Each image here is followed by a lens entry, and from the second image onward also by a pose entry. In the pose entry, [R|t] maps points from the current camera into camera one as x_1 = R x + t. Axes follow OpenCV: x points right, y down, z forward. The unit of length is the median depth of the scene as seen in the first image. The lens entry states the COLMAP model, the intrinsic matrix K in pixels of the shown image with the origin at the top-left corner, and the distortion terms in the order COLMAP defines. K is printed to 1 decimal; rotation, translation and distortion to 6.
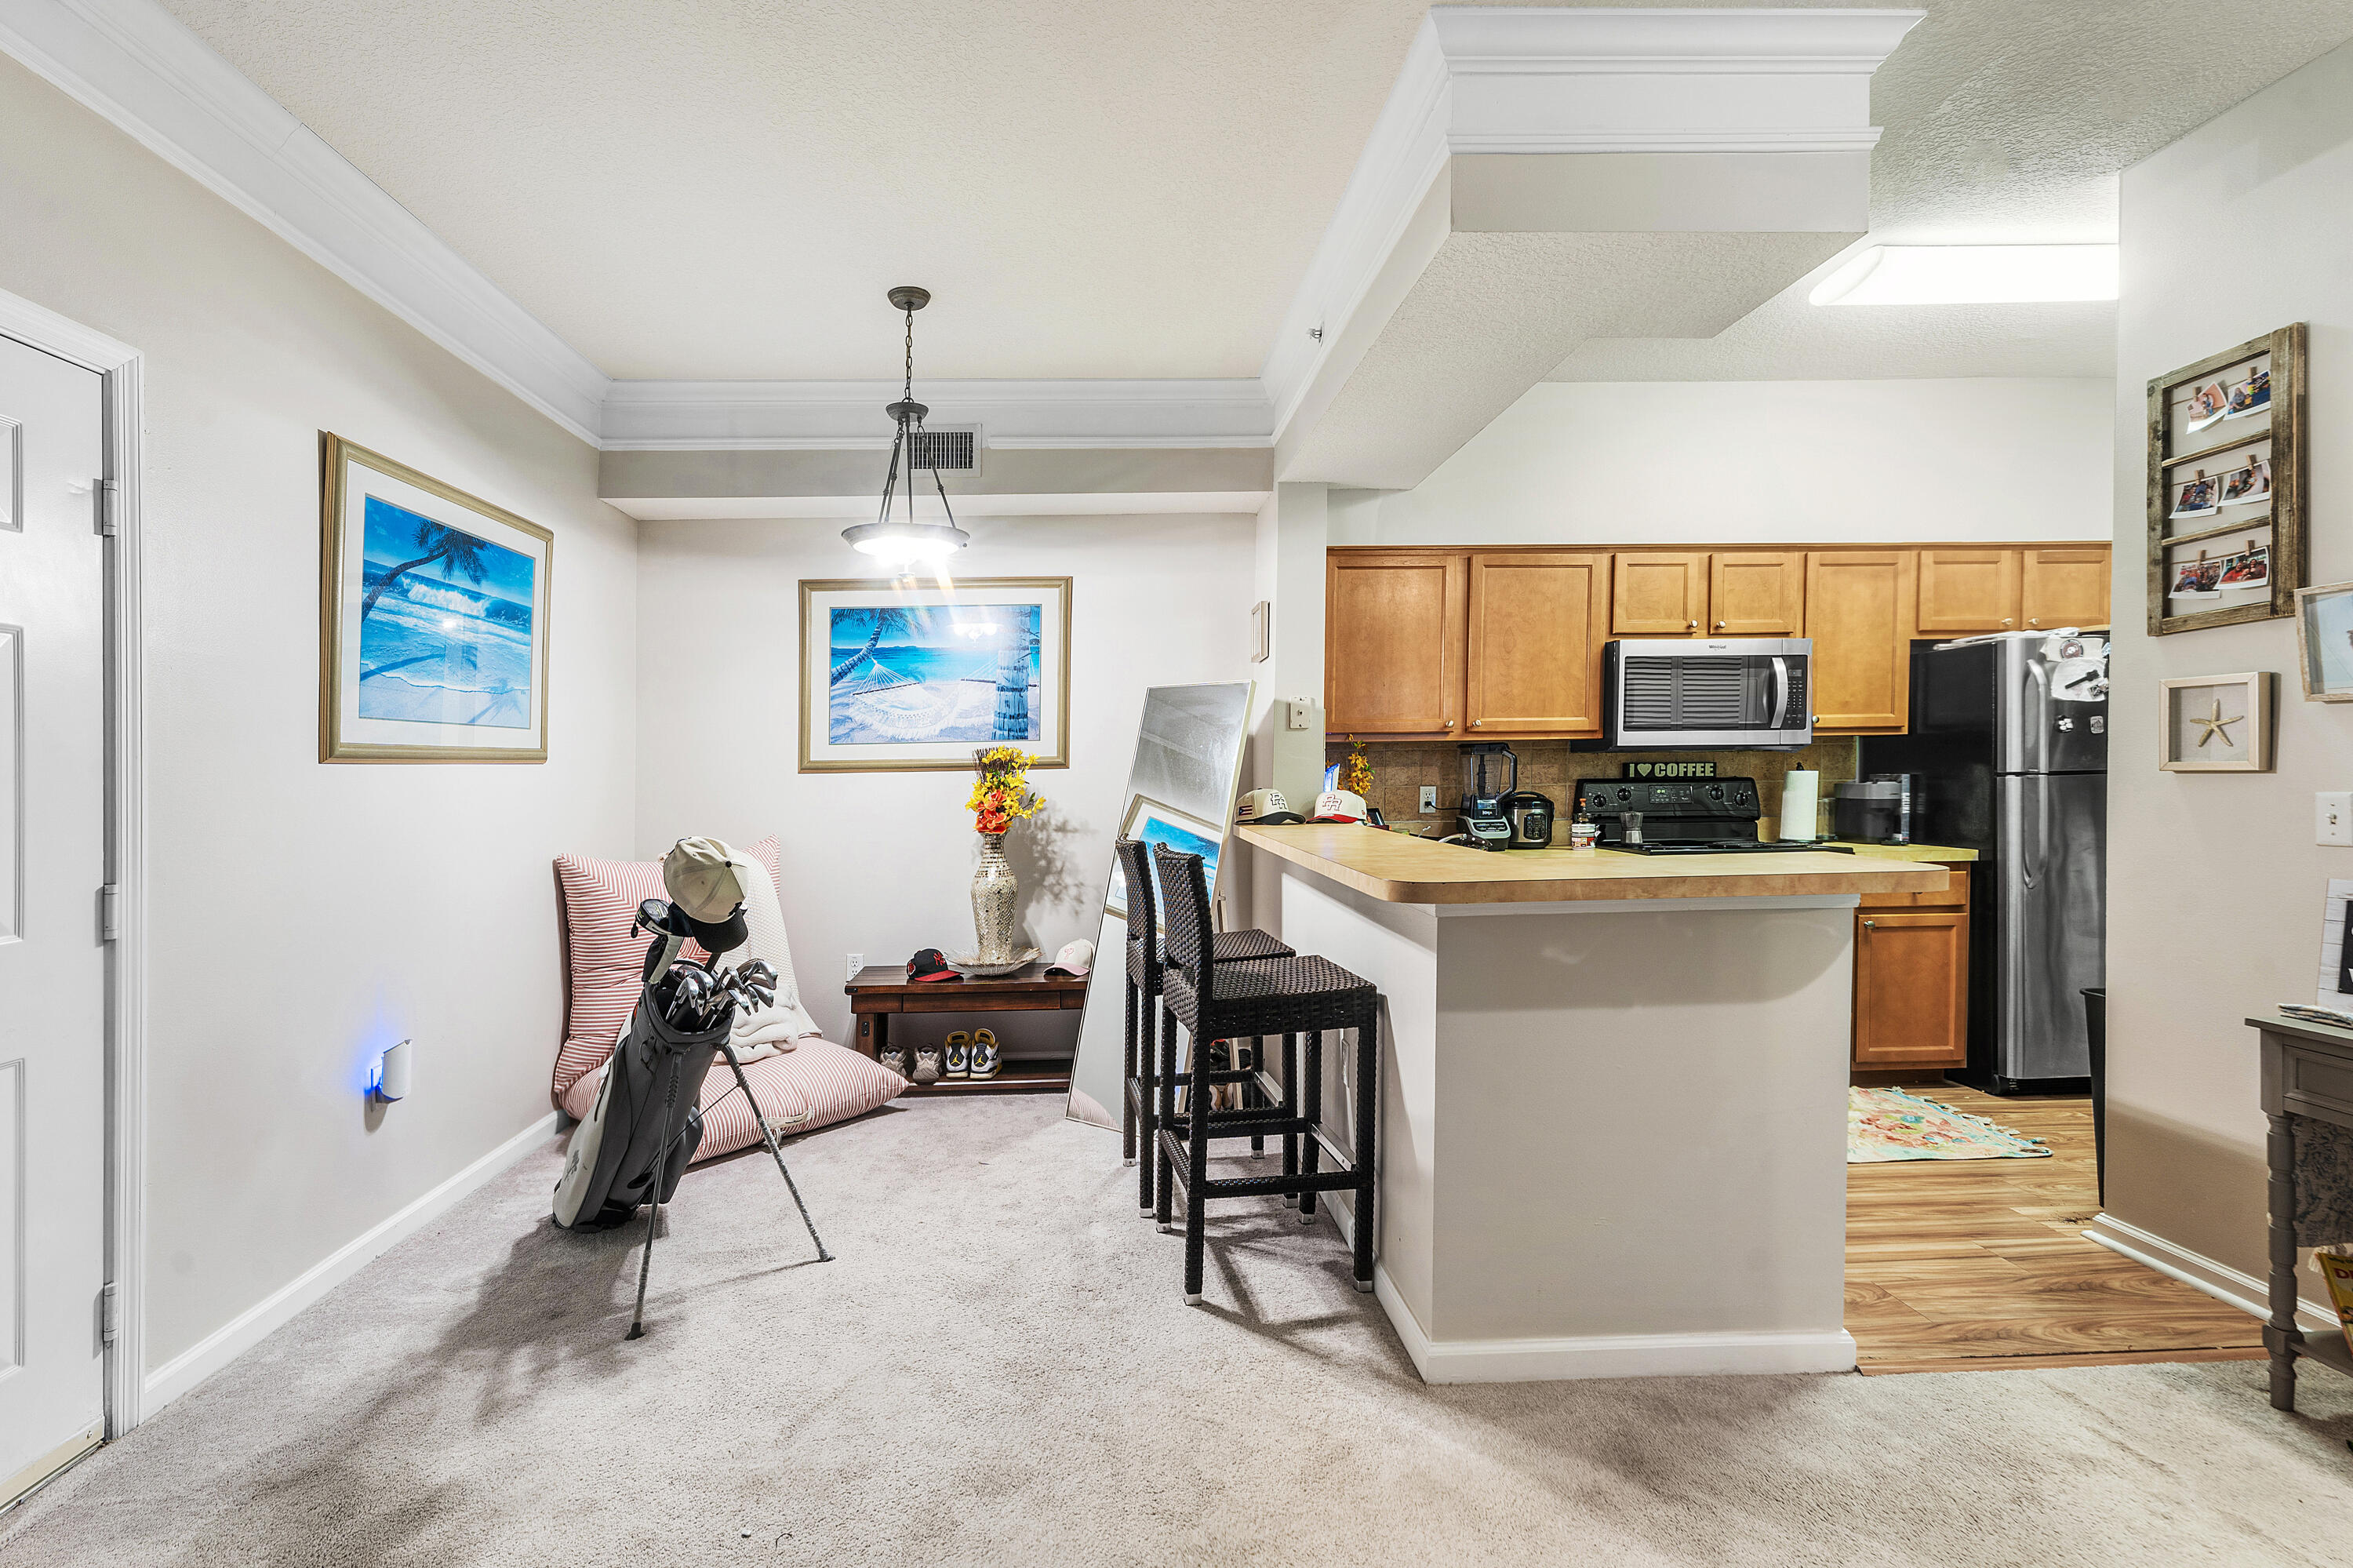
lens RADIAL K [[1161.3, 0, 1084.1], [0, 1161.3, 764.1], [0, 0, 1]] dist [-0.000606, 0.001287]
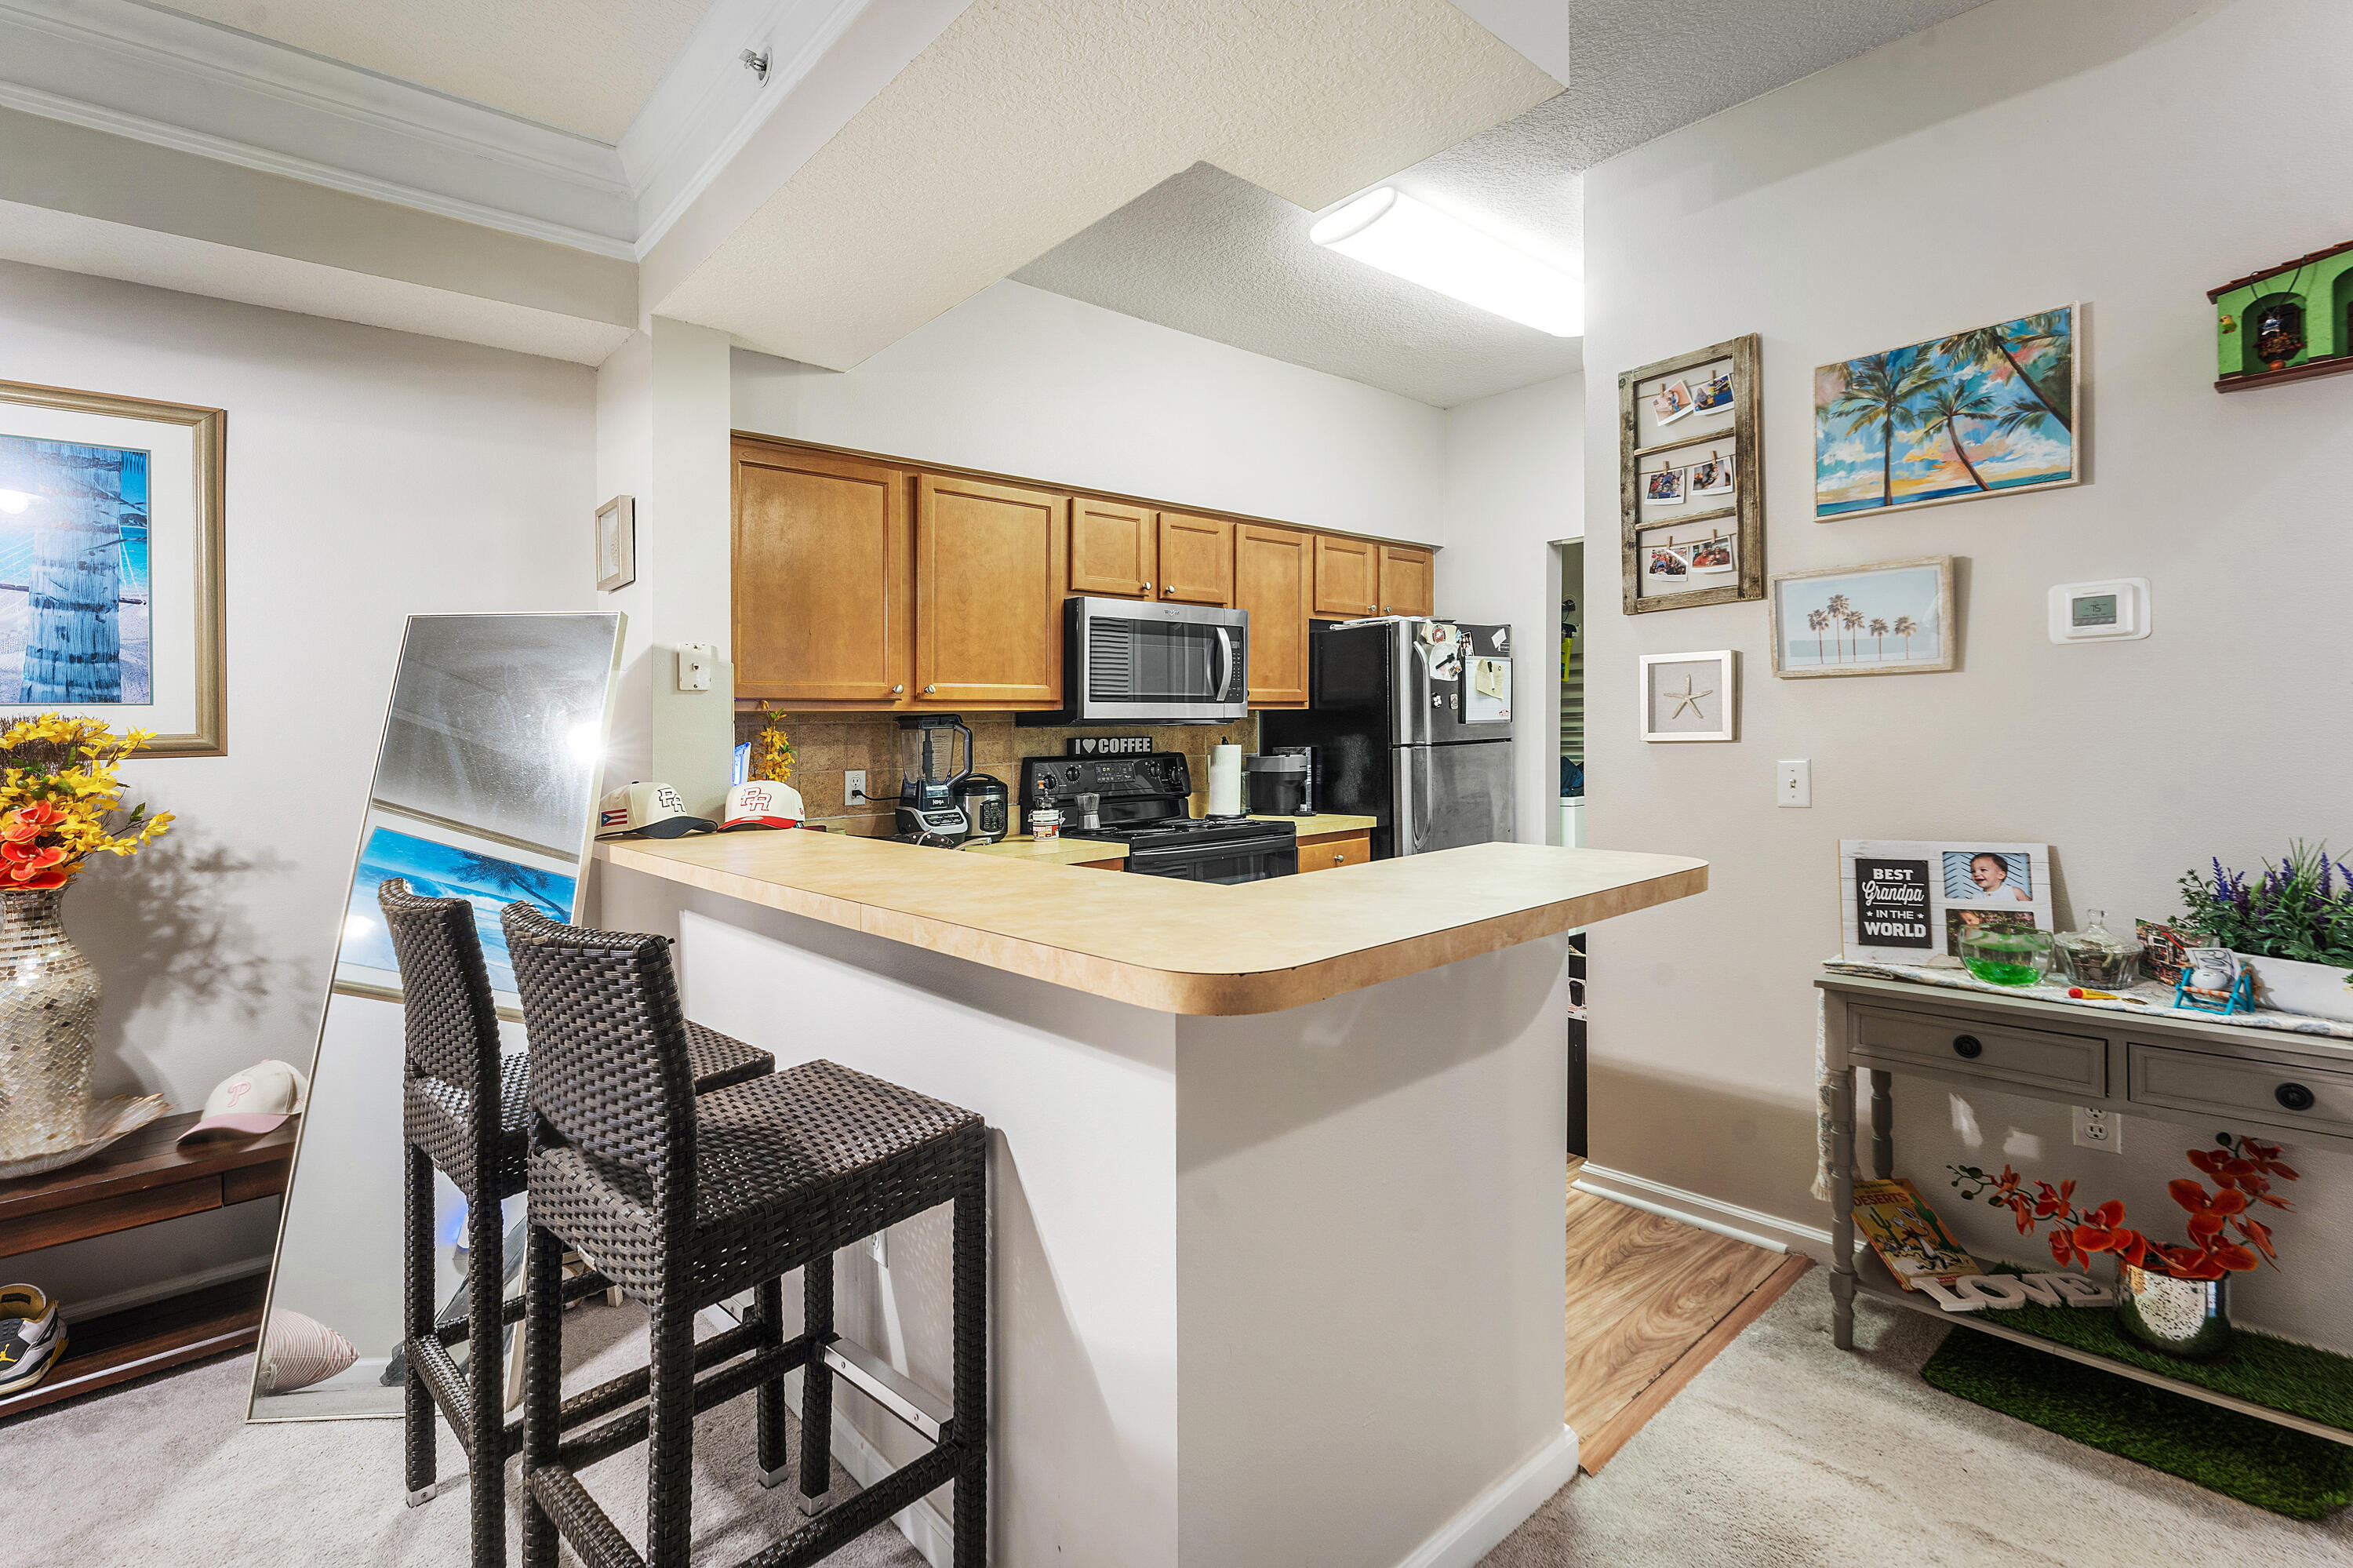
lens RADIAL K [[1128.5, 0, 1249.0], [0, 1128.5, 756.6], [0, 0, 1]] dist [0.003406, -0.000461]
pose [[0.734847, -0.018424, 0.677983, -0.022610], [0.008999, 0.999808, 0.017416, -0.001022], [-0.678174, -0.006697, 0.734871, 0.296733]]
